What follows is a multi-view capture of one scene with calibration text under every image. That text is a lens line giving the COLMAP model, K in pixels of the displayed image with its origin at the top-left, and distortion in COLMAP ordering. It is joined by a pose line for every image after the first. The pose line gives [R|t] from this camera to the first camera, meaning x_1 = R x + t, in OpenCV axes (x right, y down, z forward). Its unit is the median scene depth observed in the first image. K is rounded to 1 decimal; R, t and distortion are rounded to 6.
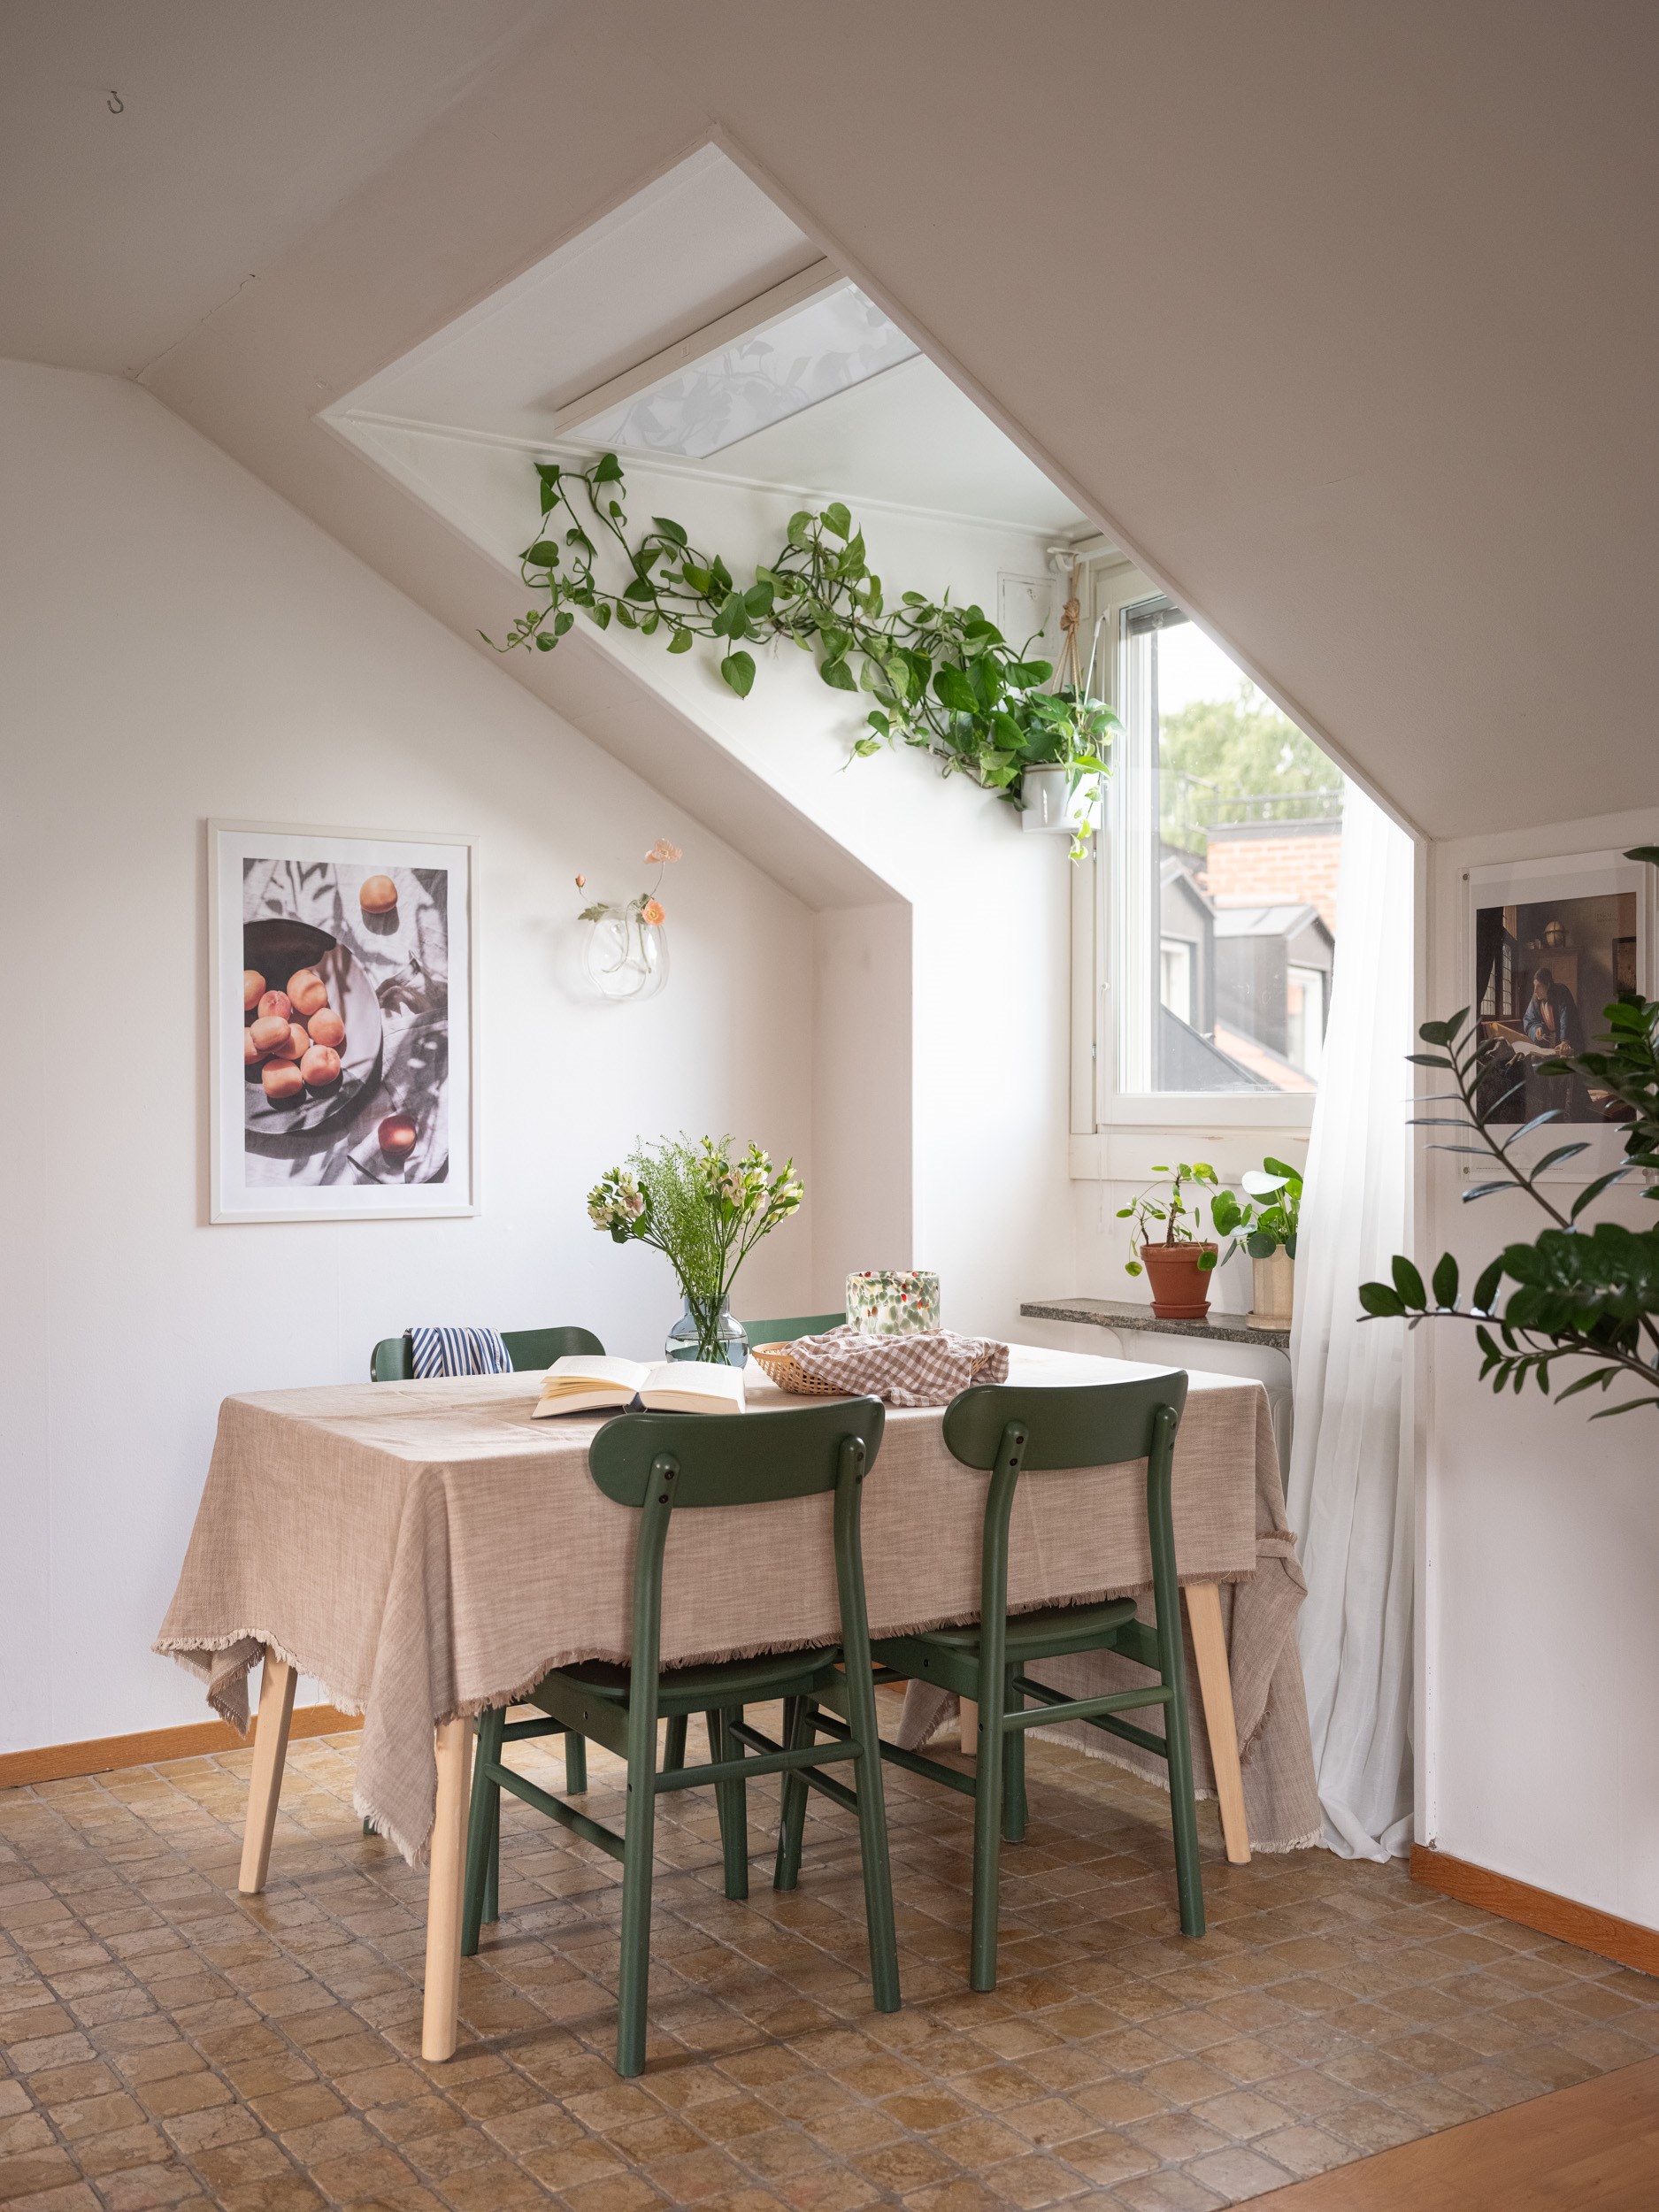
lens RADIAL K [[2287.7, 0, 829.5], [0, 2287.7, 1106.0], [0, 0, 1]] dist [0.000742, 0.001433]
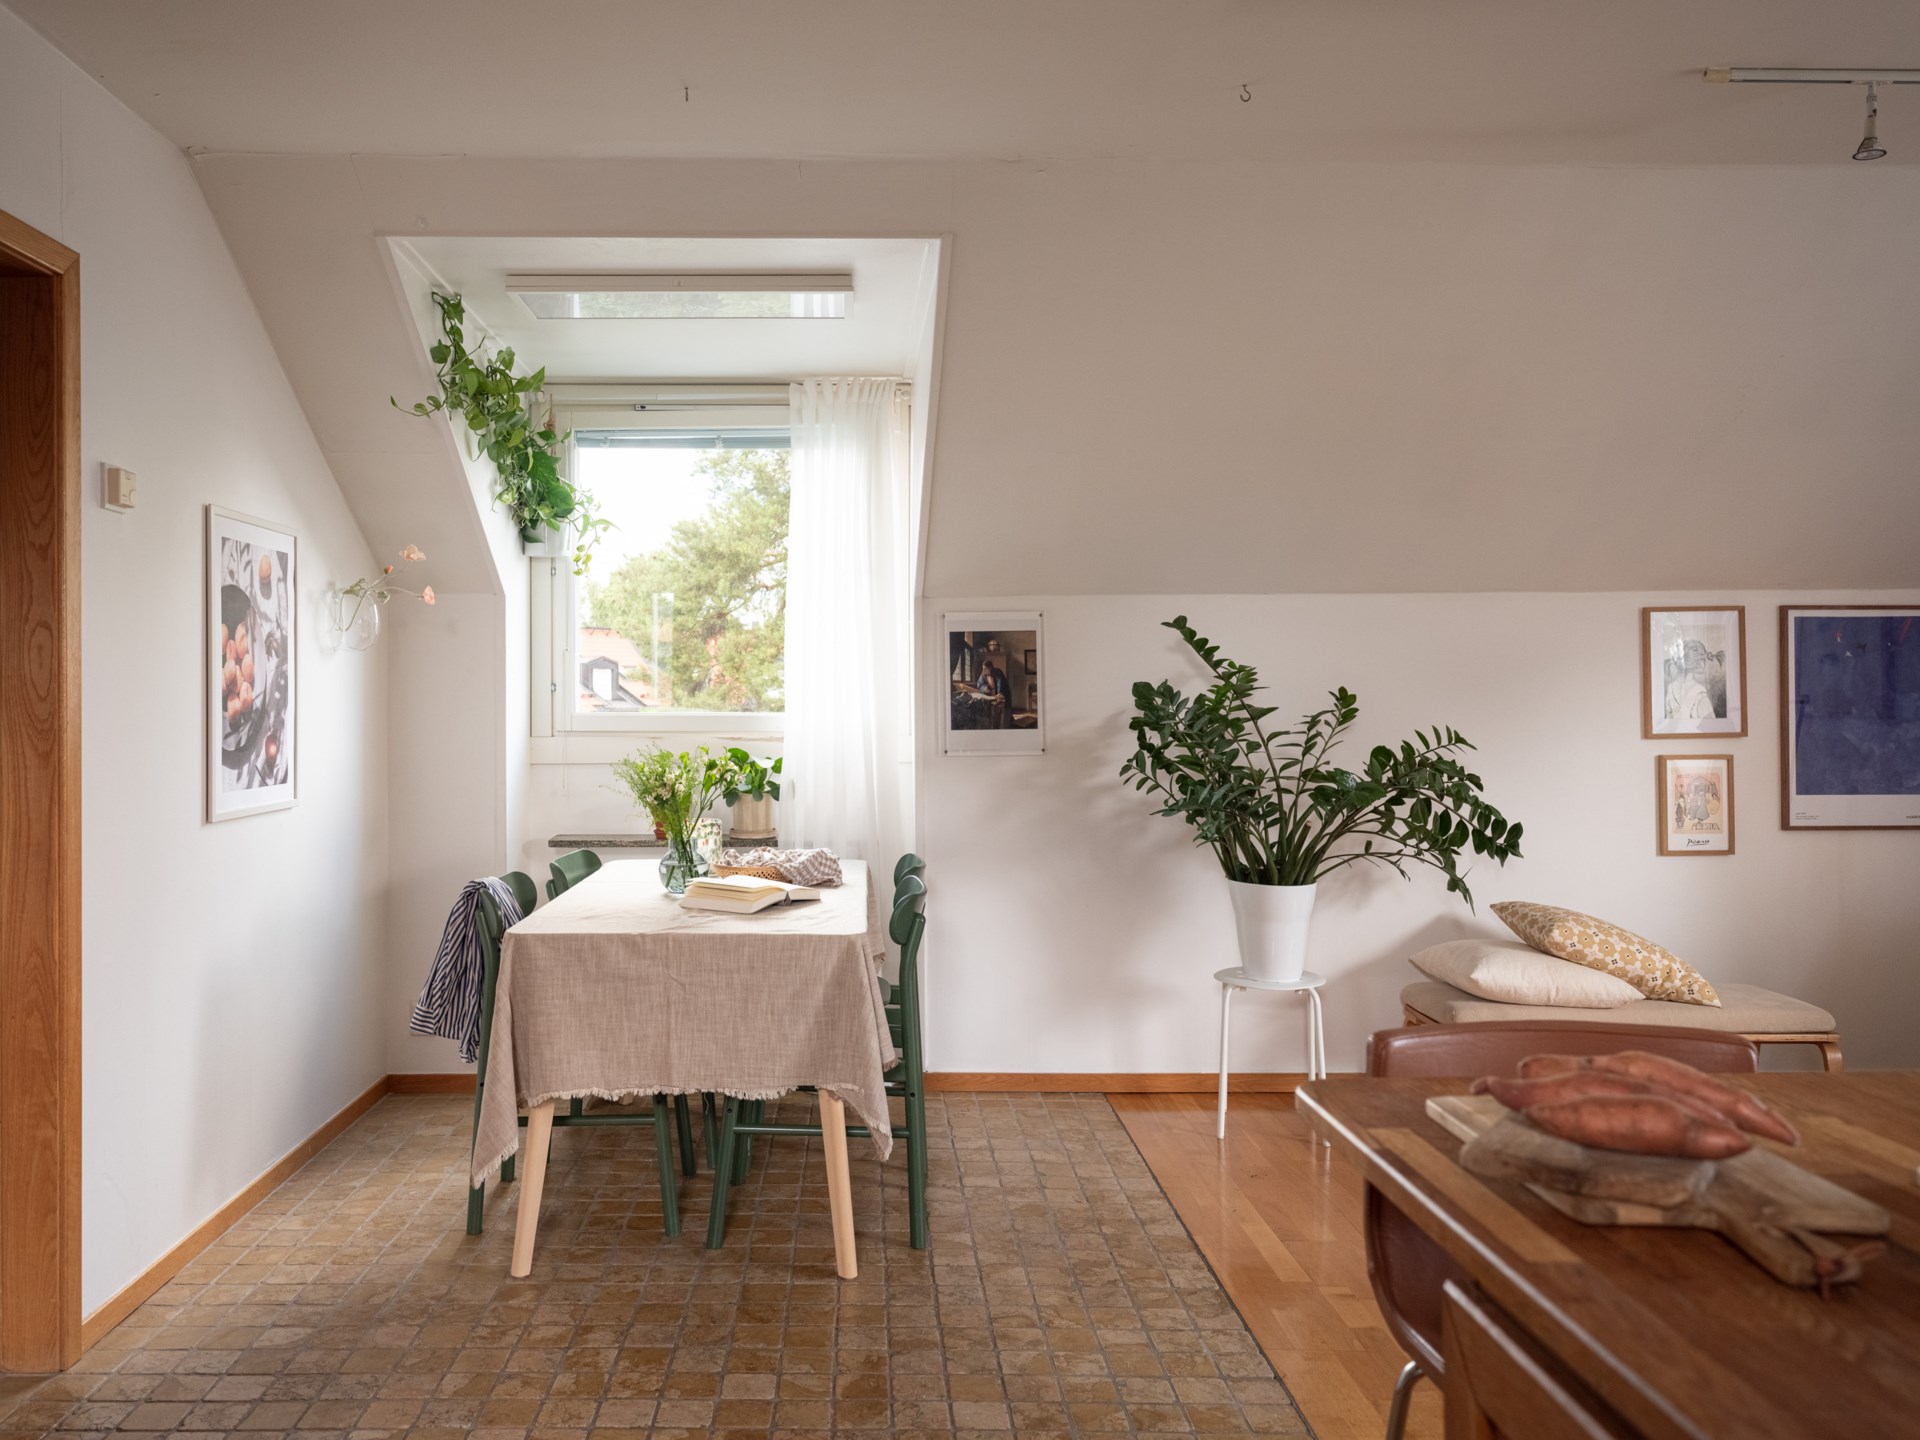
lens RADIAL K [[1382.1, 0, 961.5], [0, 1382.1, 656.2], [0, 0, 1]] dist [-0.003605, -0.000633]
pose [[0.541149, 0.028554, 0.840442, -0.691267], [-0.000554, 0.999435, -0.033599, -0.015411], [-0.840927, 0.017716, 0.540859, 0.234509]]
